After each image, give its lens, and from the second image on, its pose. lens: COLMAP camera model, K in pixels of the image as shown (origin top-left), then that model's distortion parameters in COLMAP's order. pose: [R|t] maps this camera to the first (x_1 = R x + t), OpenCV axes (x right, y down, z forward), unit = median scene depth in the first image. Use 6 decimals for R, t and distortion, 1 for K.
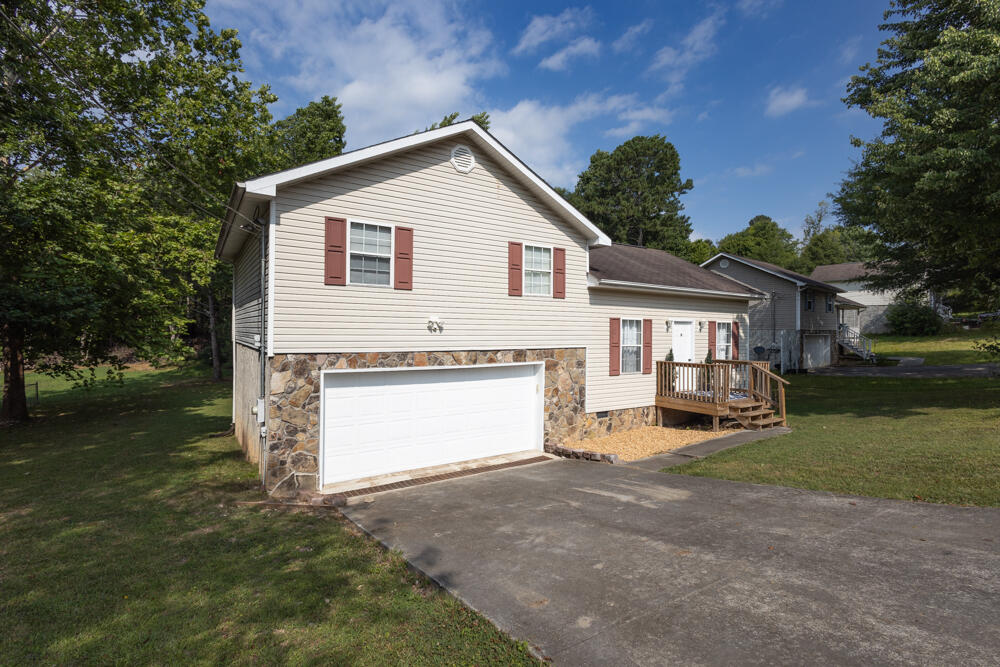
lens RADIAL K [[458.9, 0, 498.7], [0, 458.9, 334.4], [0, 0, 1]] dist [0.018706, -0.006560]
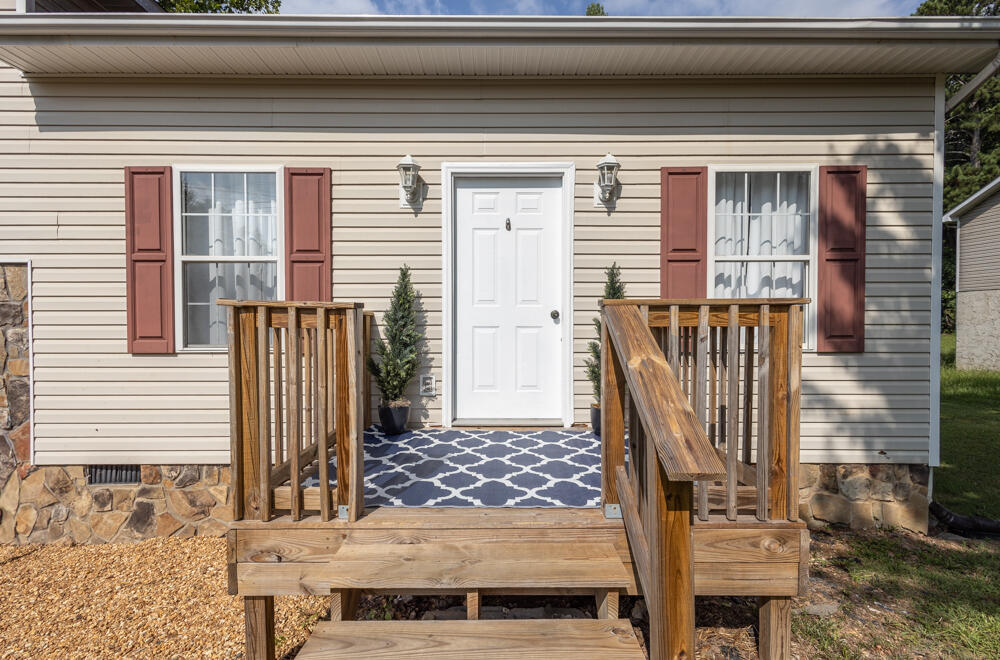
lens RADIAL K [[467.6, 0, 497.1], [0, 467.6, 335.5], [0, 0, 1]] dist [0.002667, 0.000262]
pose [[0.840260, 0.005510, -0.542156, 0.721693], [0.004571, 0.999841, 0.017246, 0.083979], [0.542165, -0.016970, 0.840101, 1.002748]]
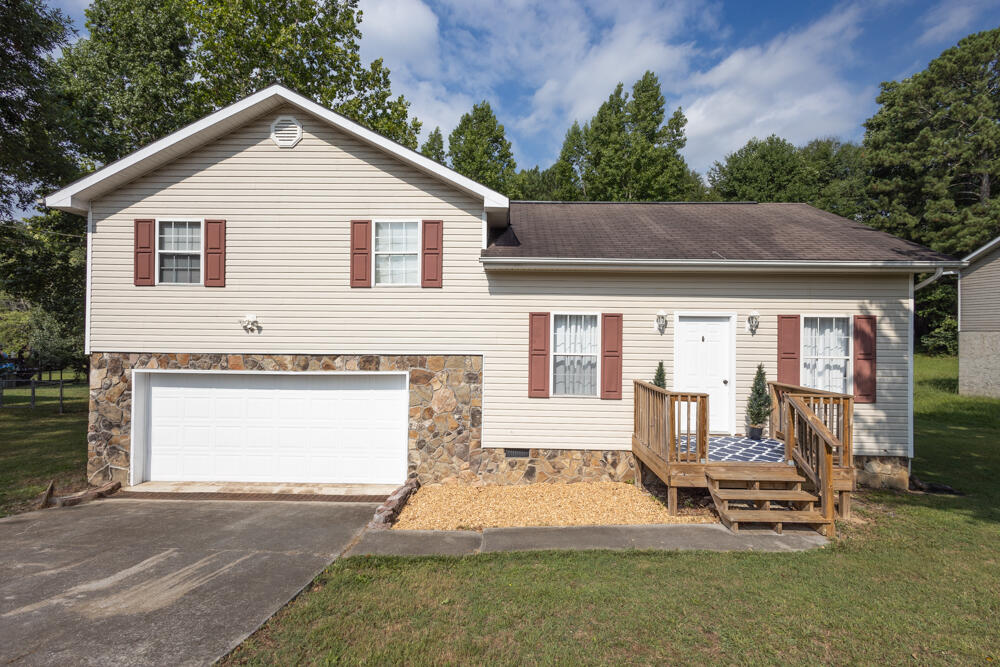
lens RADIAL K [[458.9, 0, 498.7], [0, 458.9, 334.4], [0, 0, 1]] dist [0.018706, -0.006560]
pose [[0.824445, 0.002493, -0.565936, 0.682742], [-0.006580, 0.999965, -0.005181, 0.000051], [0.565903, 0.007995, 0.824433, 0.475293]]
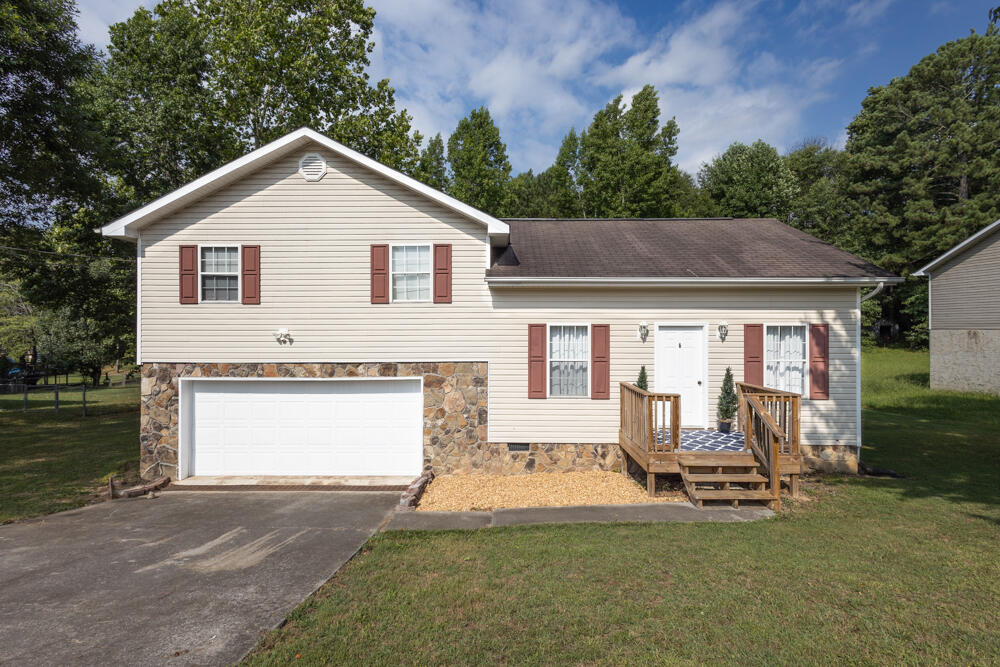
lens RADIAL K [[458.9, 0, 498.7], [0, 458.9, 334.4], [0, 0, 1]] dist [0.018706, -0.006560]
pose [[0.829362, -0.003310, -0.558701, 0.734998], [0.004190, 0.999991, 0.000295, -0.022047], [0.558695, -0.002585, 0.829369, 0.375193]]
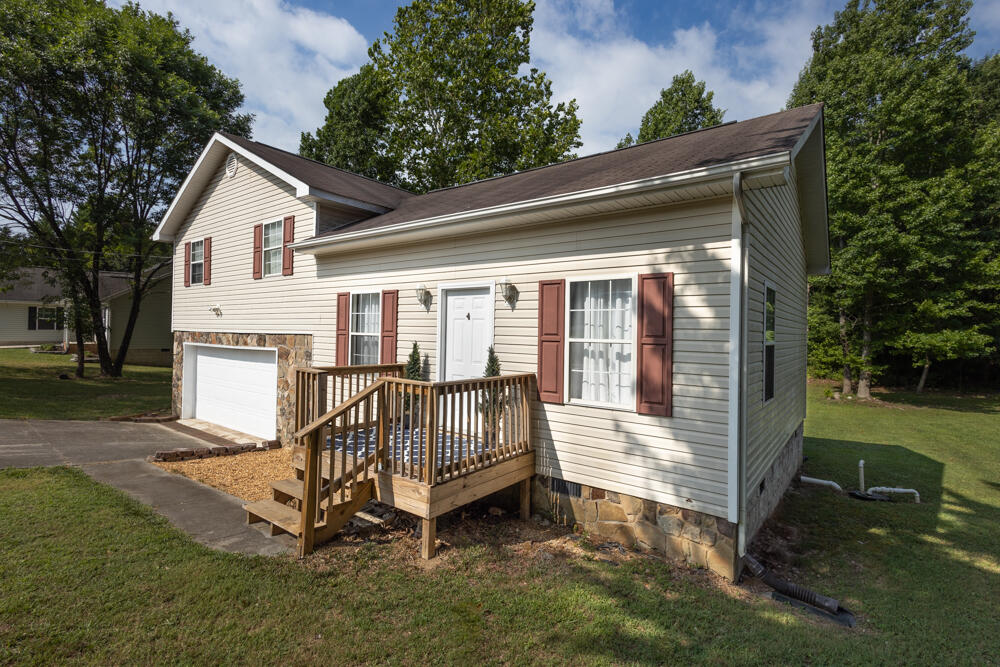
lens RADIAL K [[463.2, 0, 500.0], [0, 463.2, 333.5], [0, 0, 1]] dist [0.000886, 0.000041]
pose [[0.341275, -0.000940, -0.939963, 1.140741], [-0.022717, 0.999699, -0.009248, 0.029807], [0.939689, 0.024510, 0.341151, 1.147514]]
